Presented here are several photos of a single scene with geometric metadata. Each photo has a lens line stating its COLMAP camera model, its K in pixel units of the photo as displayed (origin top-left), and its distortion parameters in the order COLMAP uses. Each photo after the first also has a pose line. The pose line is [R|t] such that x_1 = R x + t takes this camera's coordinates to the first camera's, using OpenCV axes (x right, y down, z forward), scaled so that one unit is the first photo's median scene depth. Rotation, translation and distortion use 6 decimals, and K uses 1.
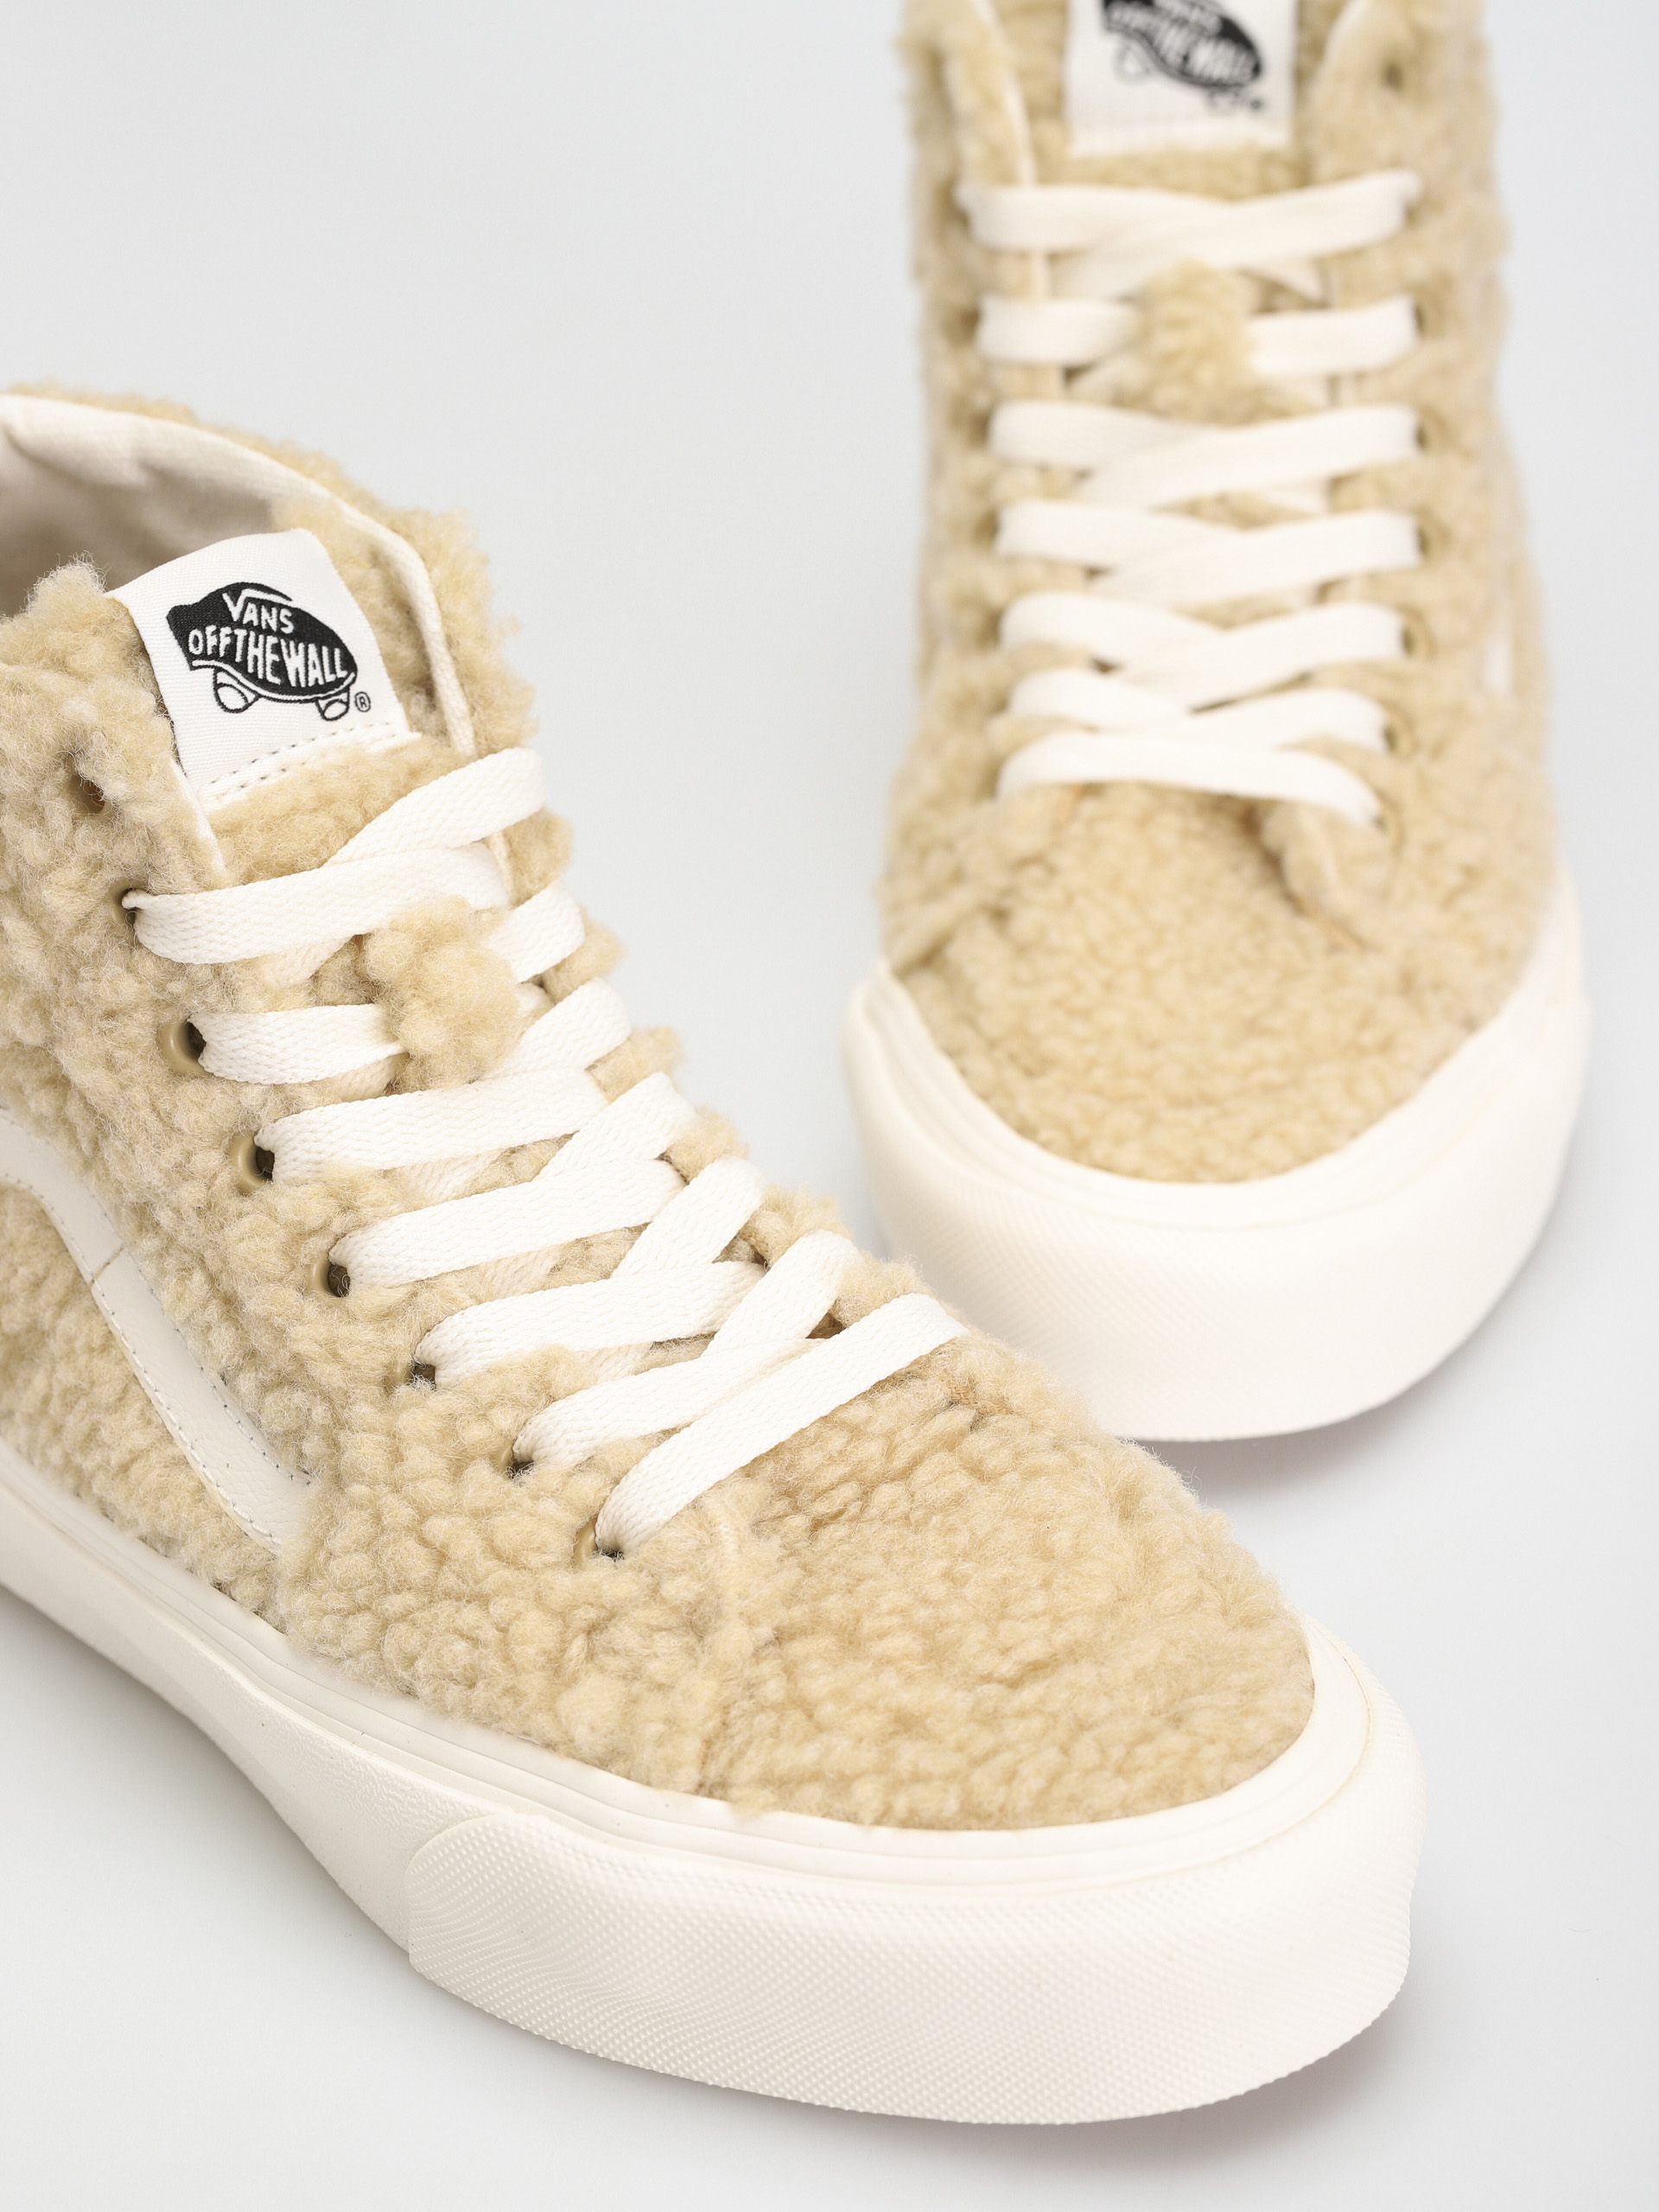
lens RADIAL K [[6651.6, 0, 830.0], [0, 6651.6, 1106.5], [0, 0, 1]] dist [0.129131, 0.199571]
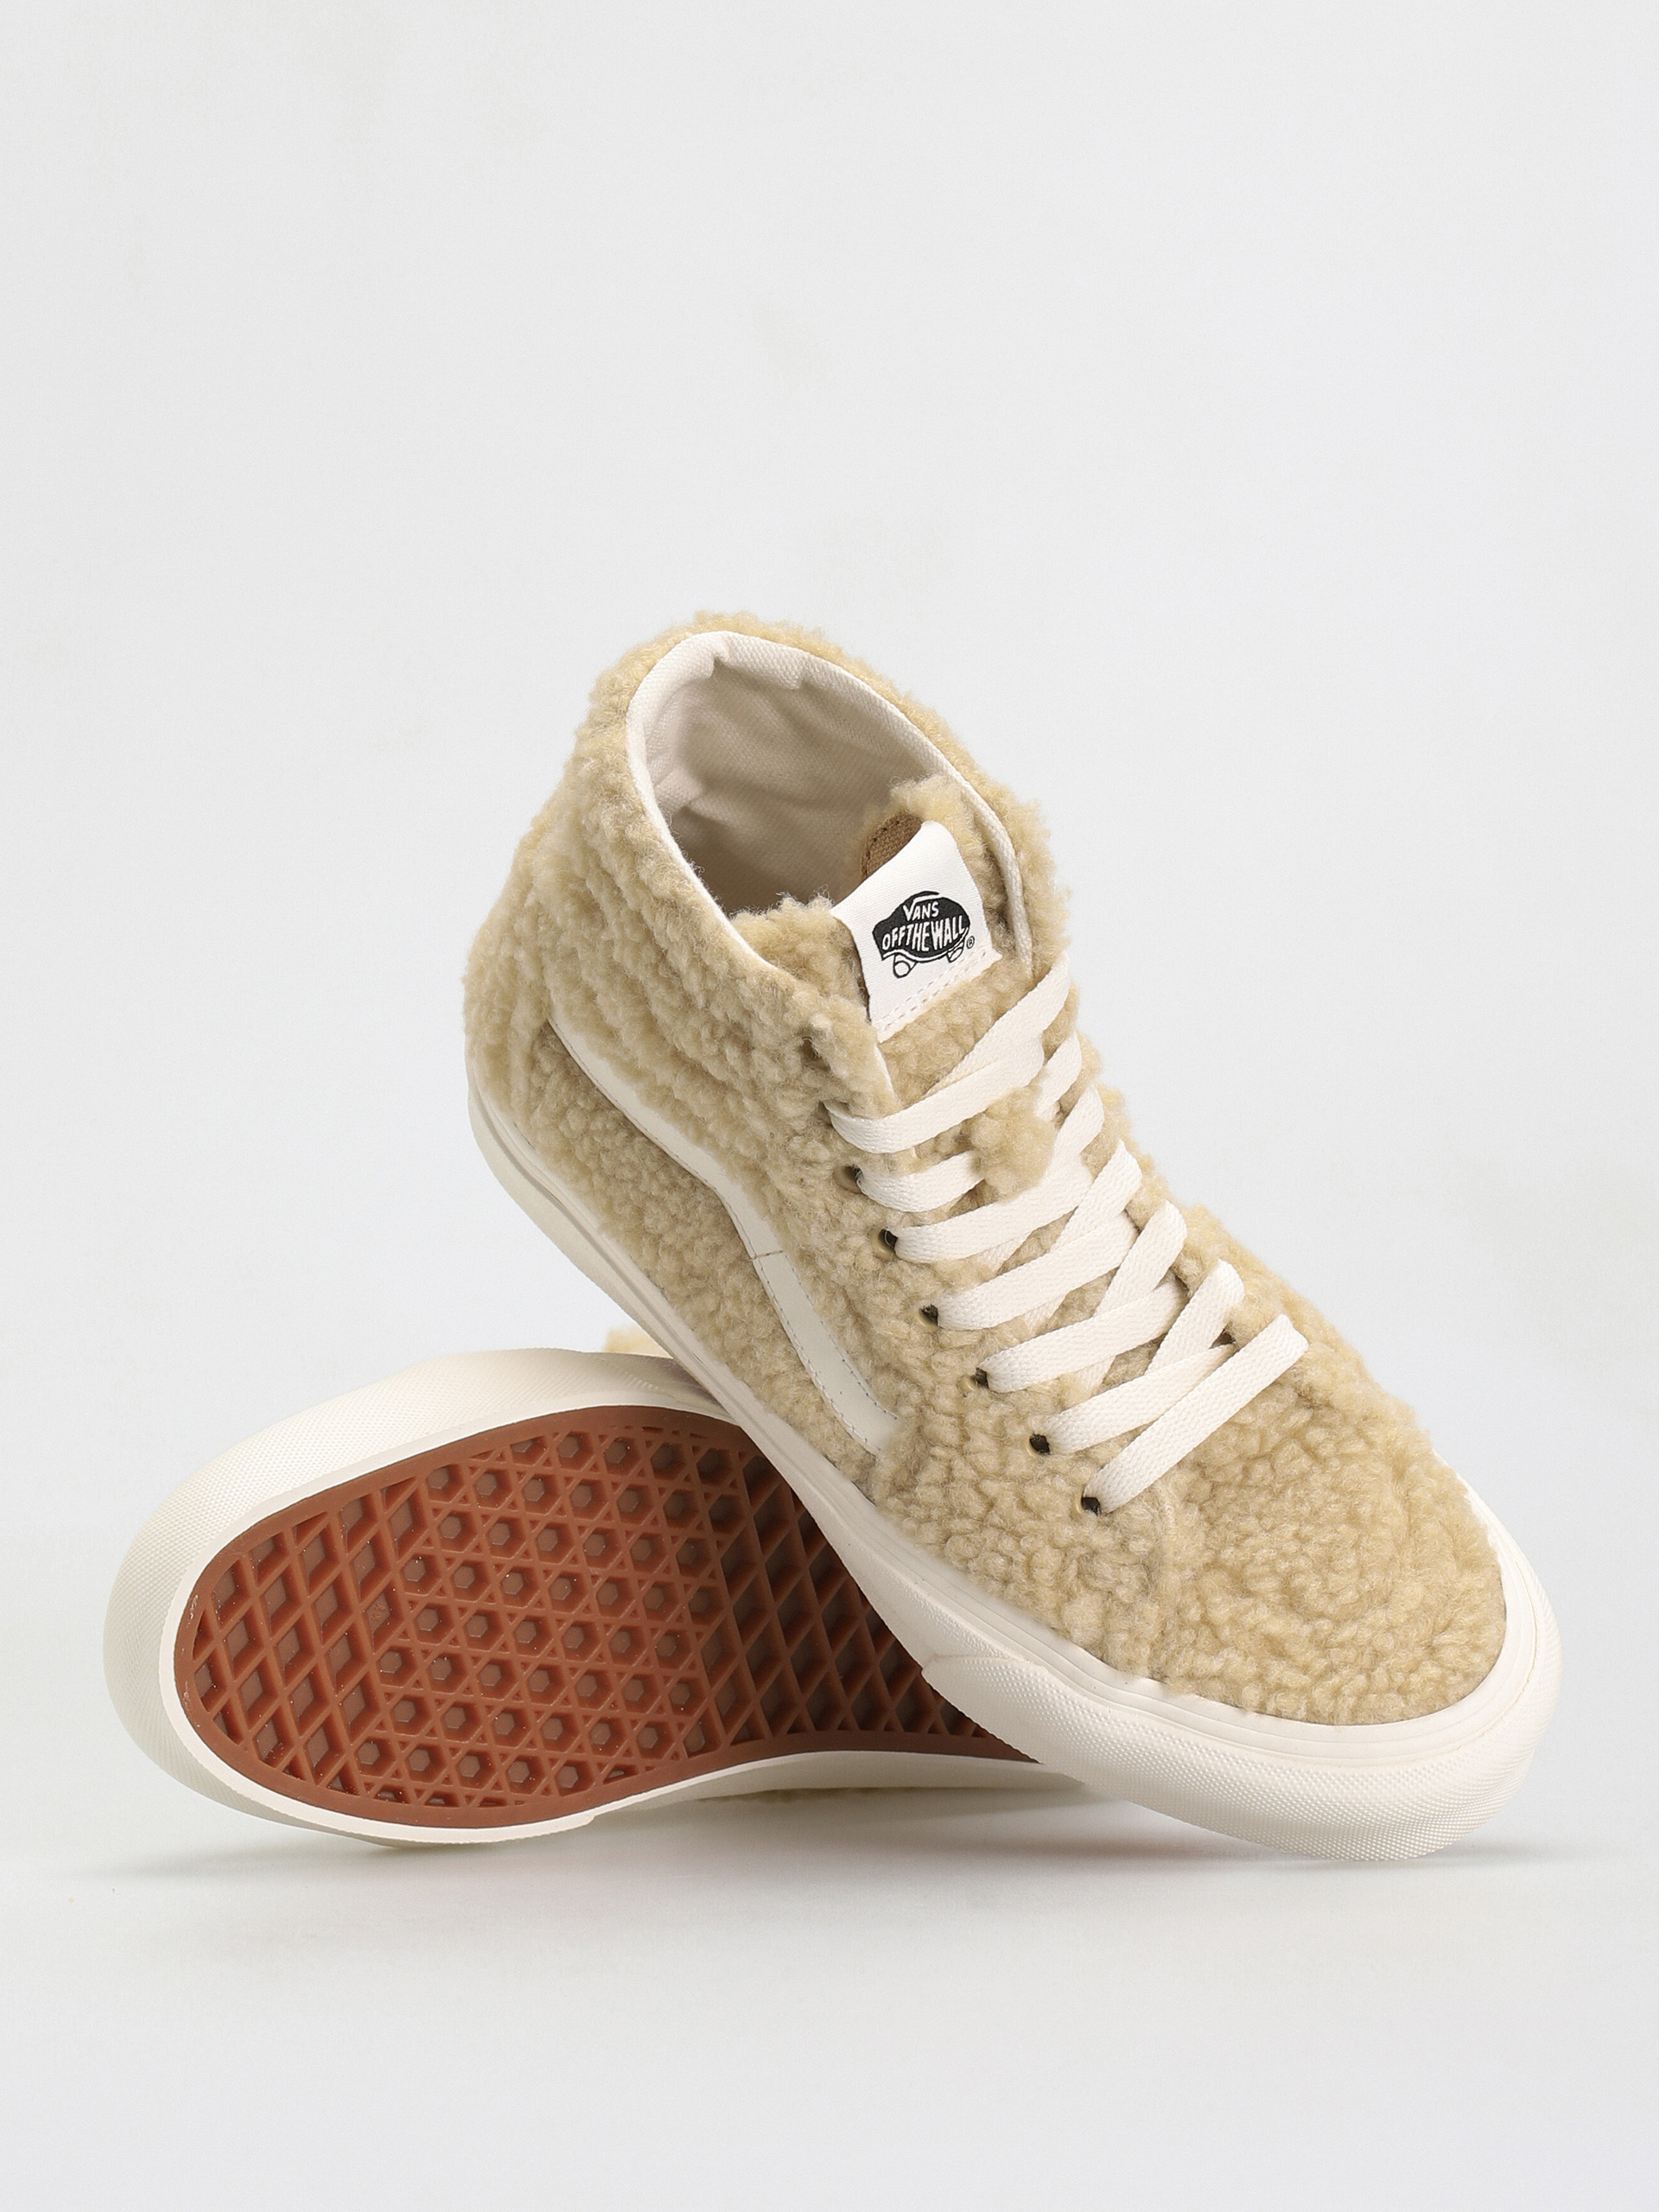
lens RADIAL K [[6651.6, 0, 830.0], [0, 6651.6, 1106.5], [0, 0, 1]] dist [0.129131, 0.199571]
pose [[0.986081, 0.043170, 0.160566, -0.361405], [-0.112200, 0.885448, 0.450991, -0.745580], [-0.122704, -0.462729, 0.877967, -0.378983]]
